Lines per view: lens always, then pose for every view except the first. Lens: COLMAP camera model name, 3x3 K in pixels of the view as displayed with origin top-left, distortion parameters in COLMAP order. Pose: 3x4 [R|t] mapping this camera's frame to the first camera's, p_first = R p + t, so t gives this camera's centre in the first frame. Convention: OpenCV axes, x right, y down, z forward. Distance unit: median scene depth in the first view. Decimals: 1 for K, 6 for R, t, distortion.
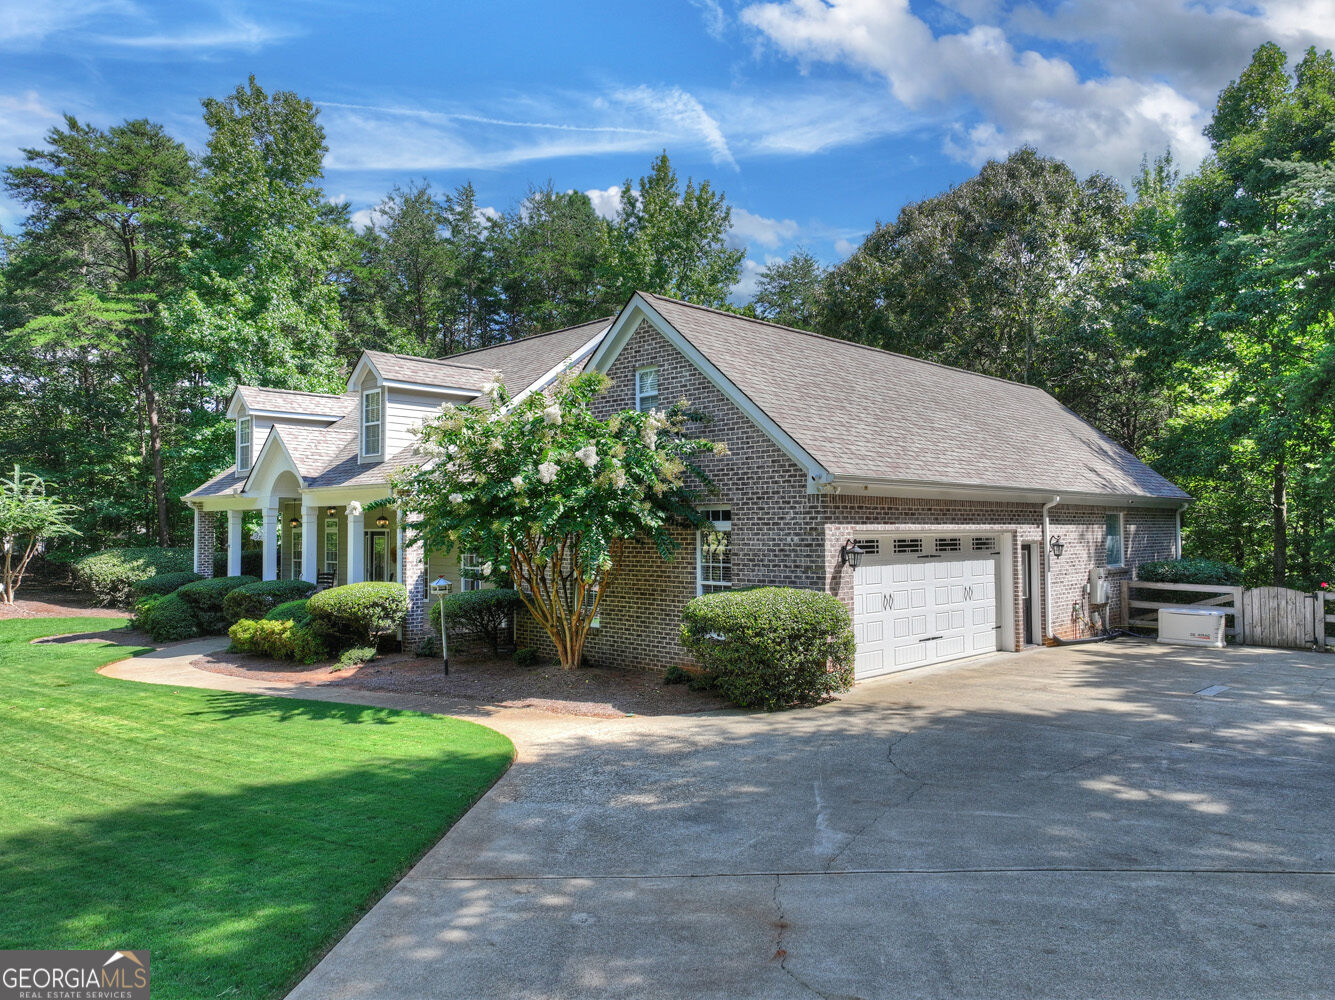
lens RADIAL K [[938.1, 0, 667.5], [0, 938.1, 500.0], [0, 0, 1]] dist [-0.003466, 0.023120]
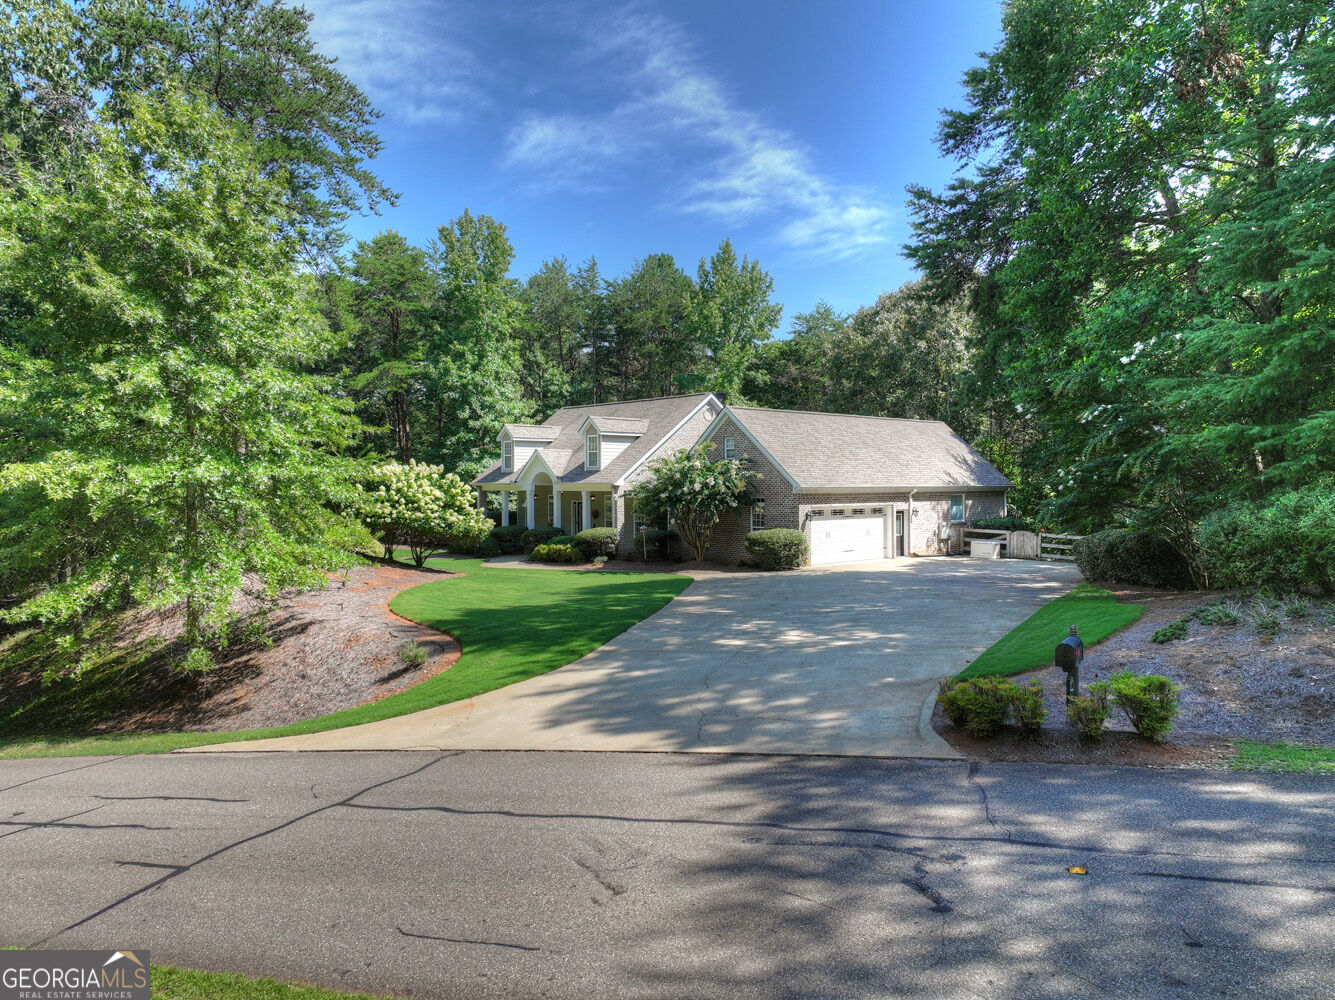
lens RADIAL K [[938.1, 0, 667.5], [0, 938.1, 500.0], [0, 0, 1]] dist [-0.003466, 0.023120]
pose [[0.998540, 0.000545, -0.054019, -0.042365], [0.002048, 0.998848, 0.047938, -0.080719], [0.053983, -0.047978, 0.997389, -1.160017]]
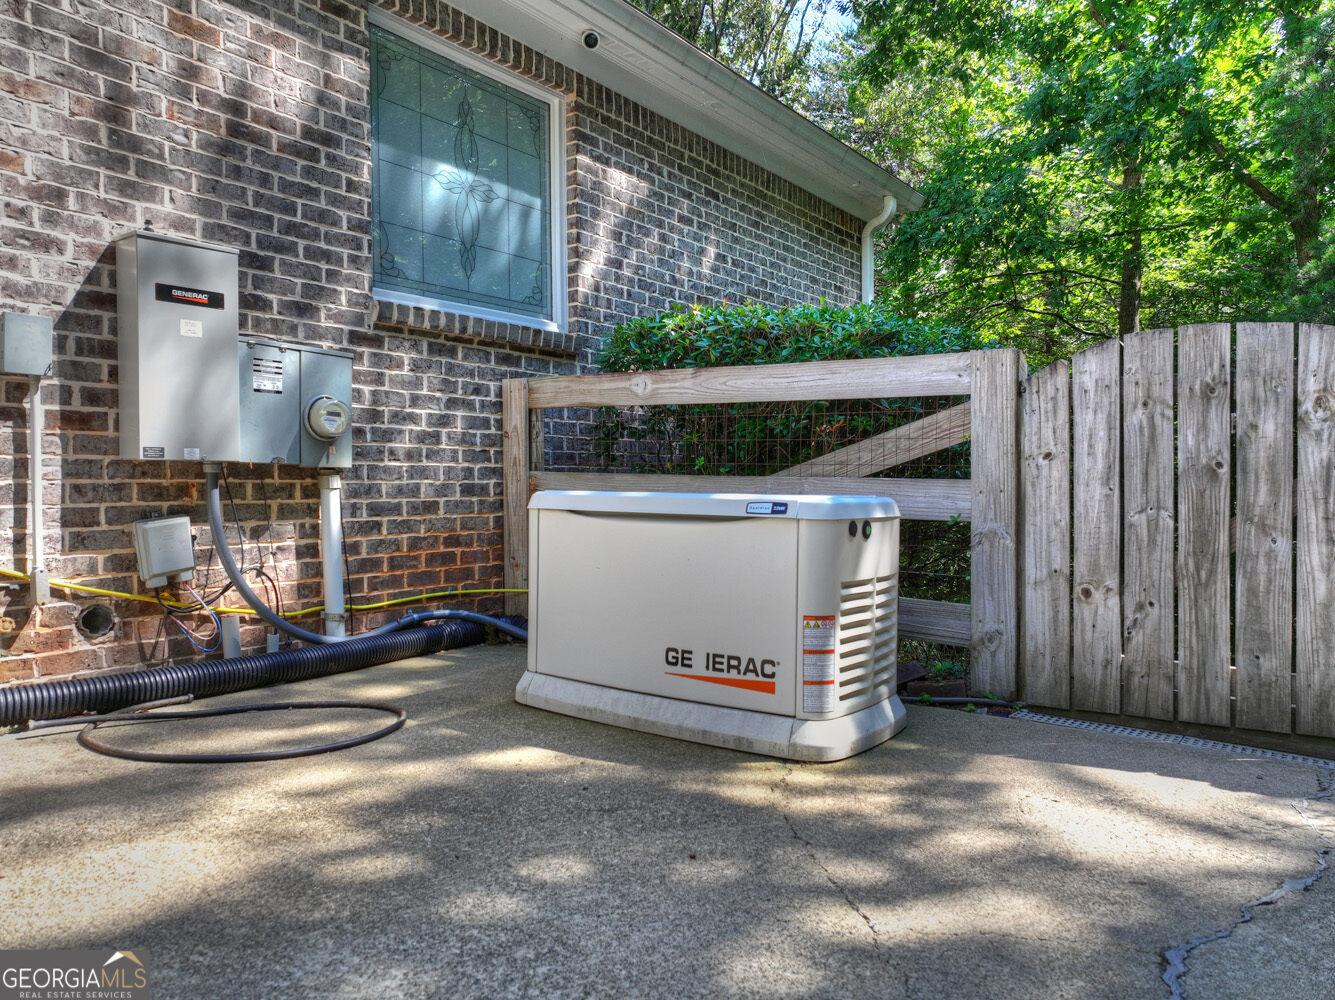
lens RADIAL K [[938.1, 0, 667.5], [0, 938.1, 500.0], [0, 0, 1]] dist [-0.003466, 0.023120]
pose [[0.991151, 0.000001, 0.132743, 0.542698], [-0.005735, 0.999066, 0.042817, 0.114435], [-0.132619, -0.043200, 0.990225, 0.866813]]
